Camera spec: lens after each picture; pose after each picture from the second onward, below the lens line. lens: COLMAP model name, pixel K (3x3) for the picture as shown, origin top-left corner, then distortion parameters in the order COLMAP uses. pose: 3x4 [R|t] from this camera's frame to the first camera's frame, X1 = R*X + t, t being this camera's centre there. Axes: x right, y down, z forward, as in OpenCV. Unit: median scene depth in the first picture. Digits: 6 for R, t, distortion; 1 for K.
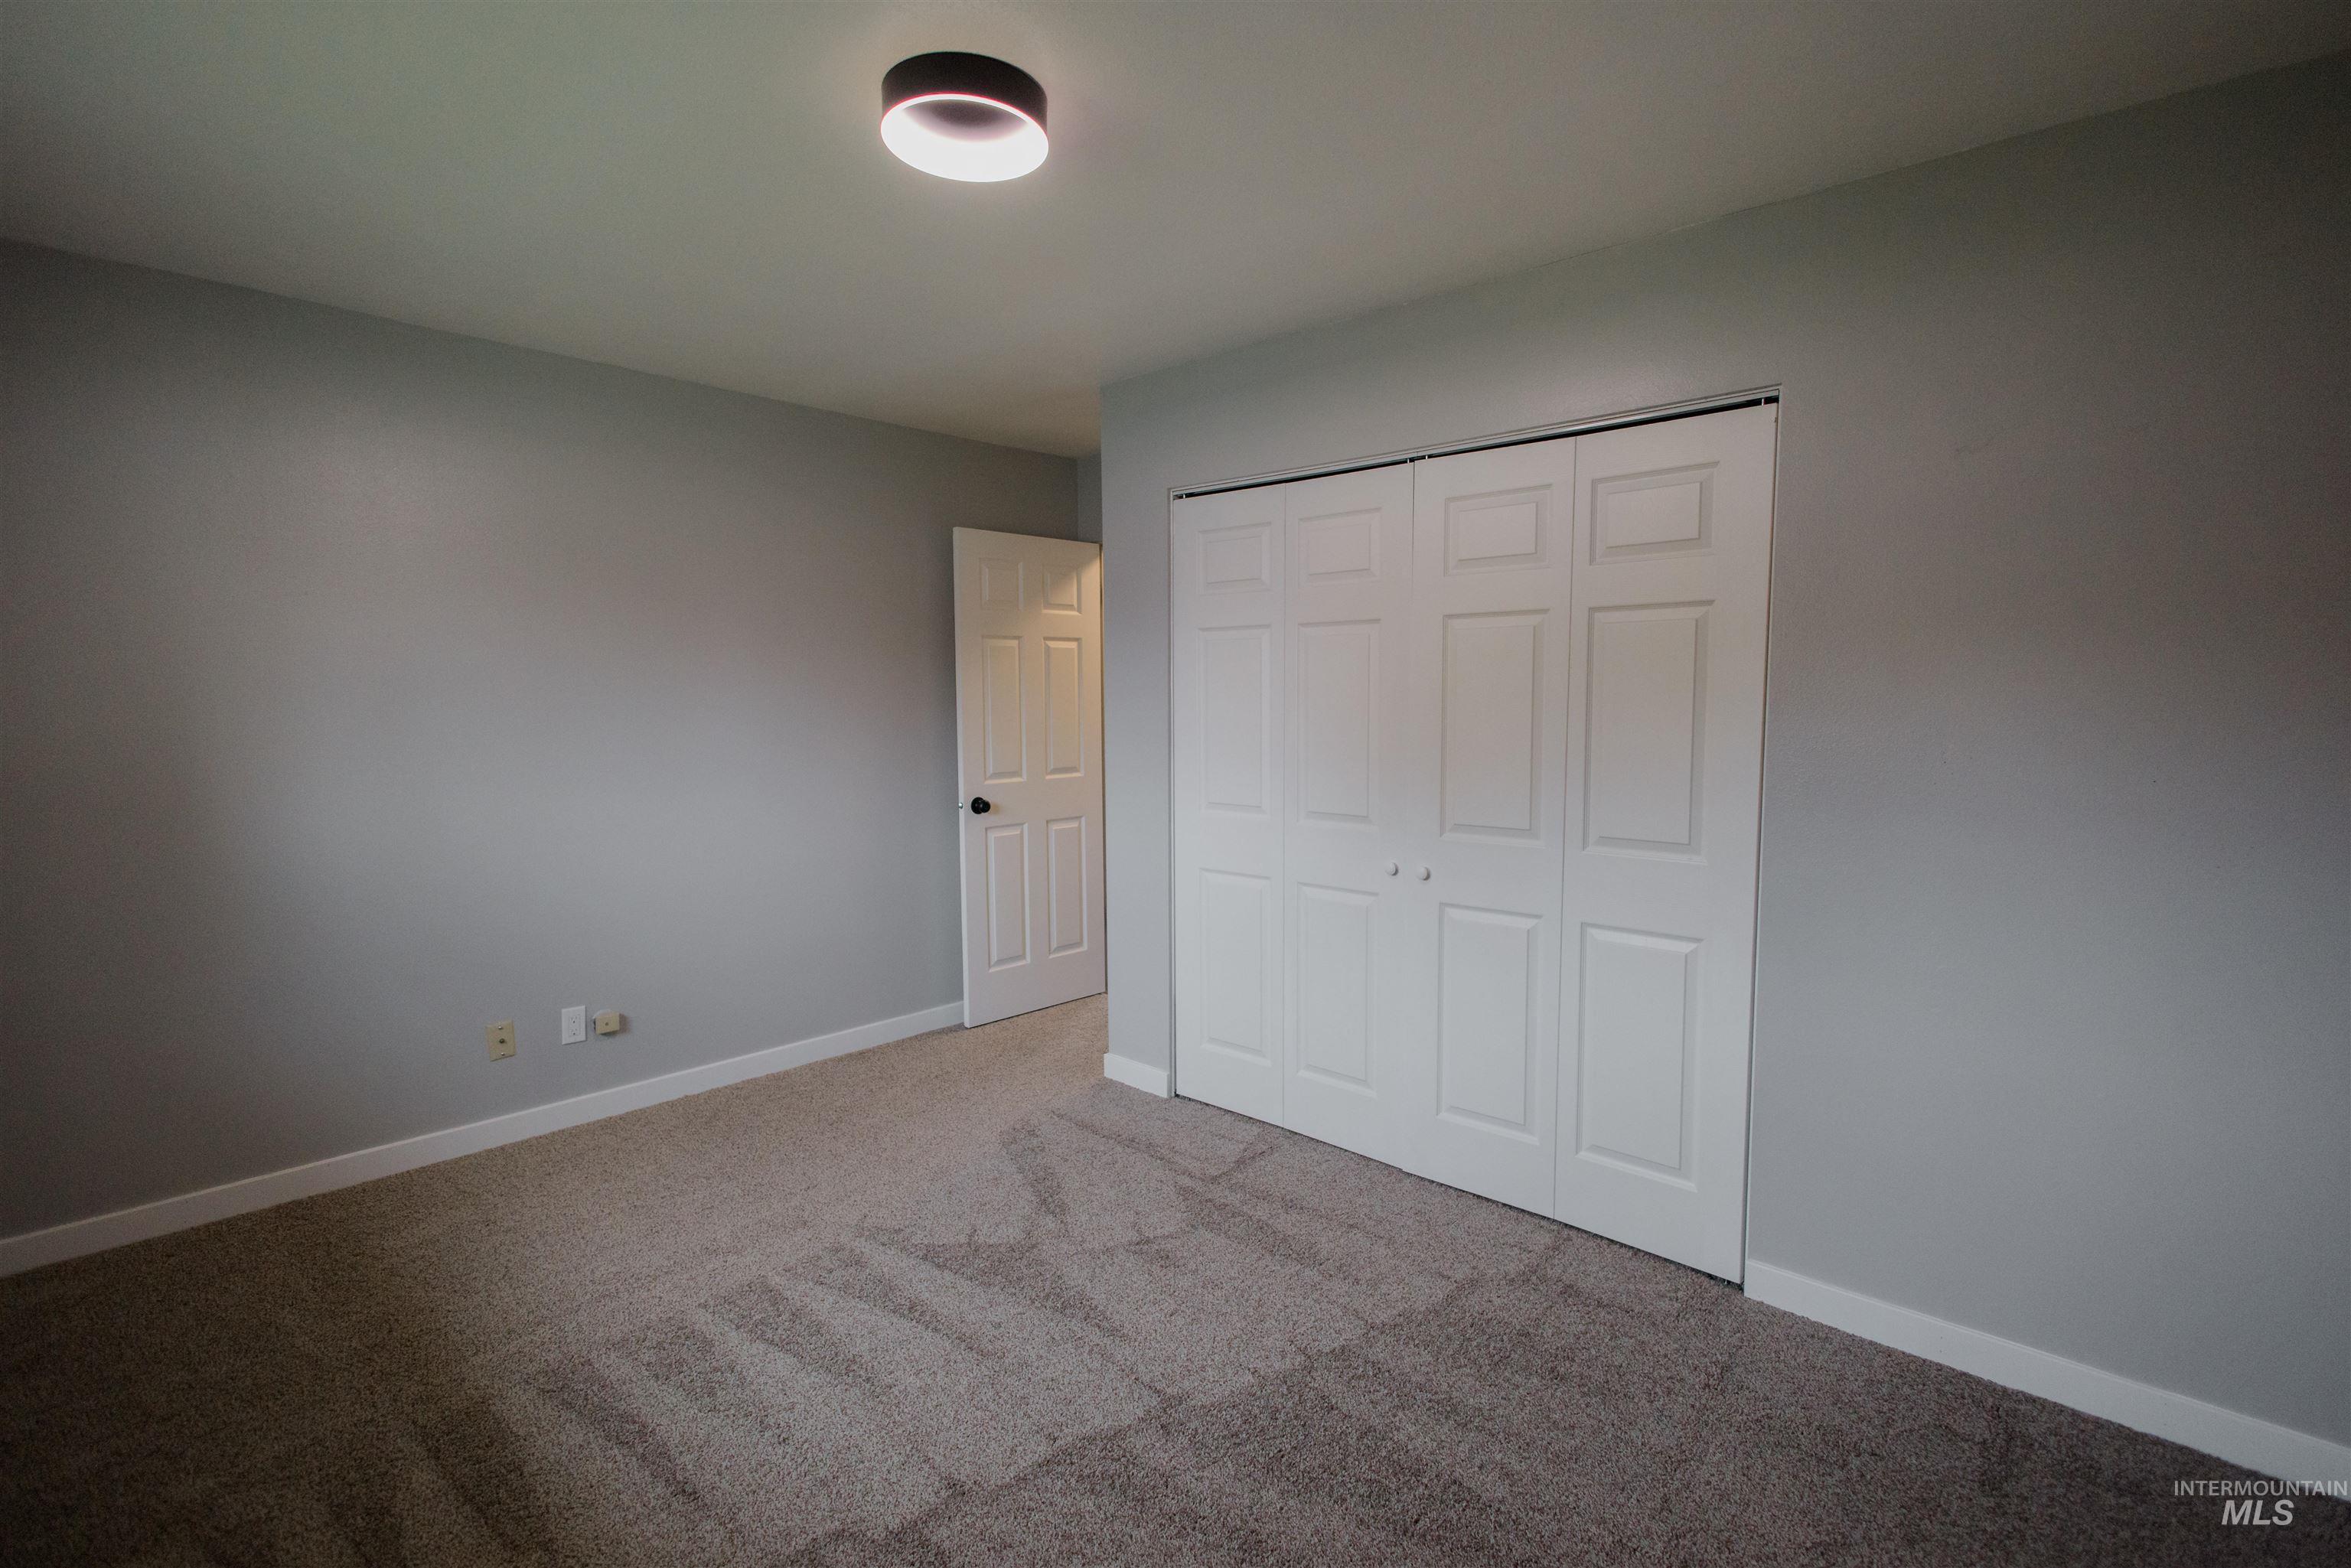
lens RADIAL K [[1076.4, 0, 1173.6], [0, 1076.4, 784.6], [0, 0, 1]] dist [0.015229, -0.006412]
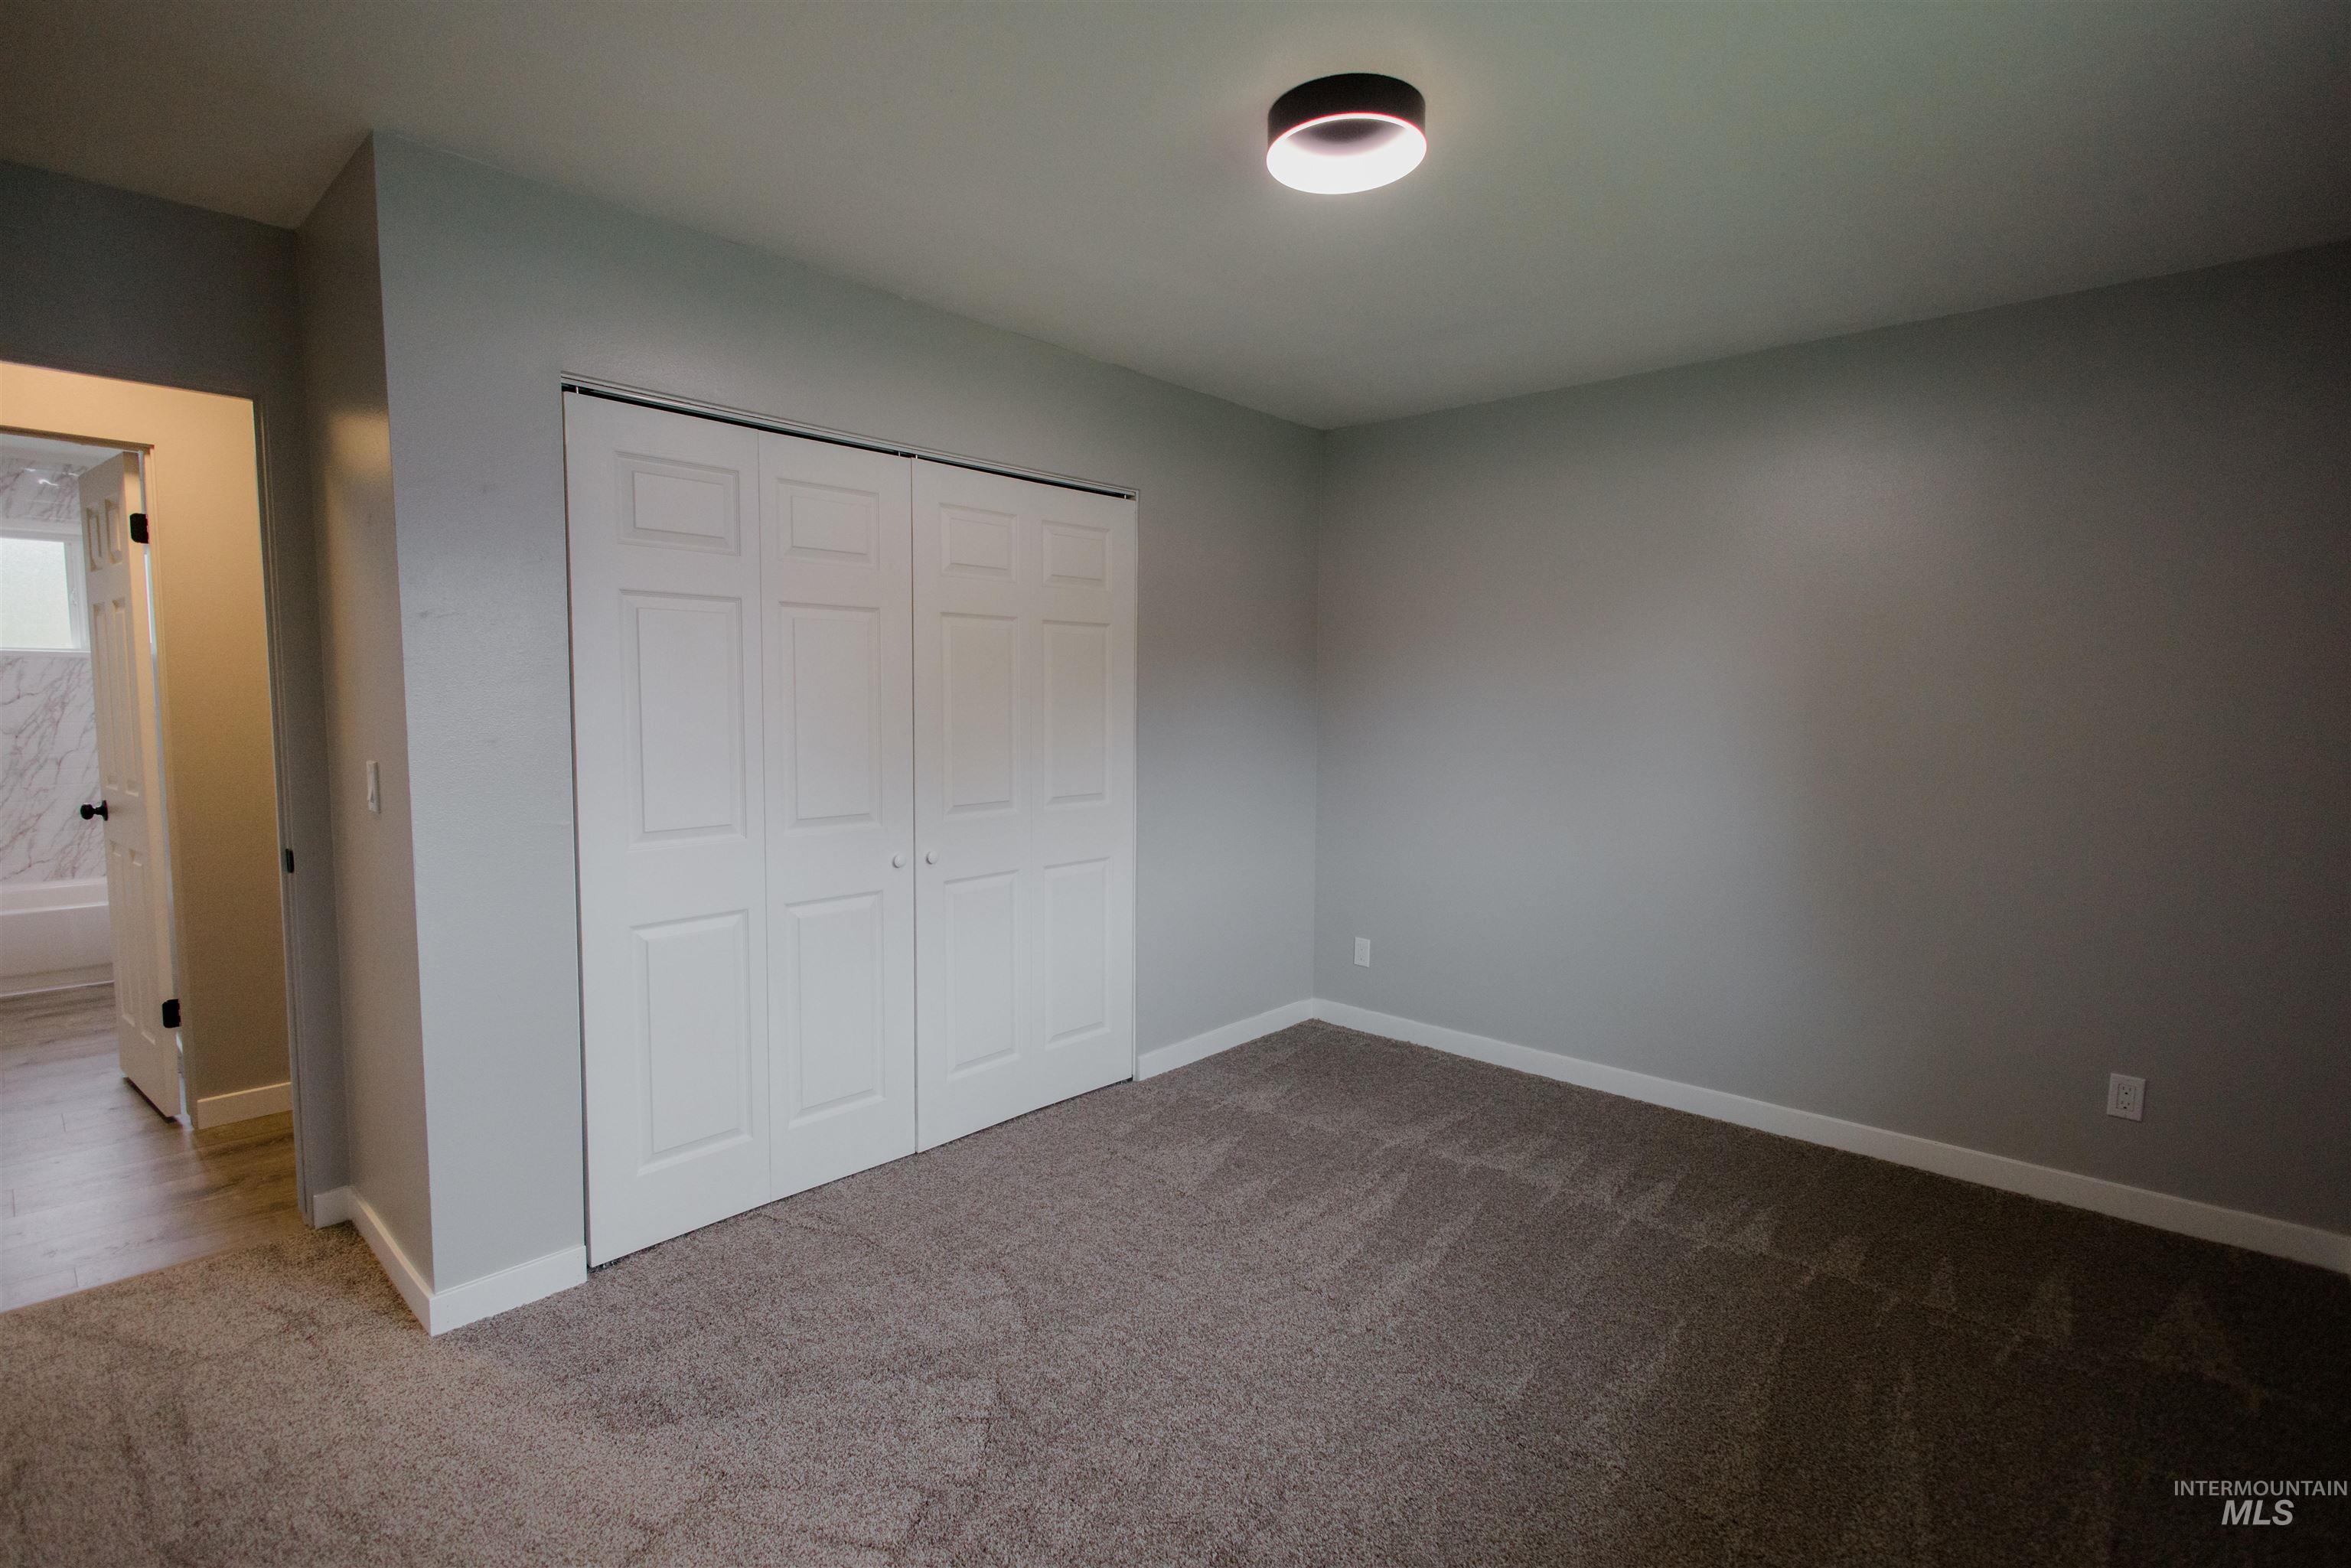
lens RADIAL K [[1104.1, 0, 1169.2], [0, 1104.1, 785.6], [0, 0, 1]] dist [0.003728, -0.001188]
pose [[0.017054, -0.091621, 0.995648, -0.780683], [0.071813, 0.993333, 0.090178, -0.063279], [-0.997272, 0.069963, 0.023520, 0.706605]]
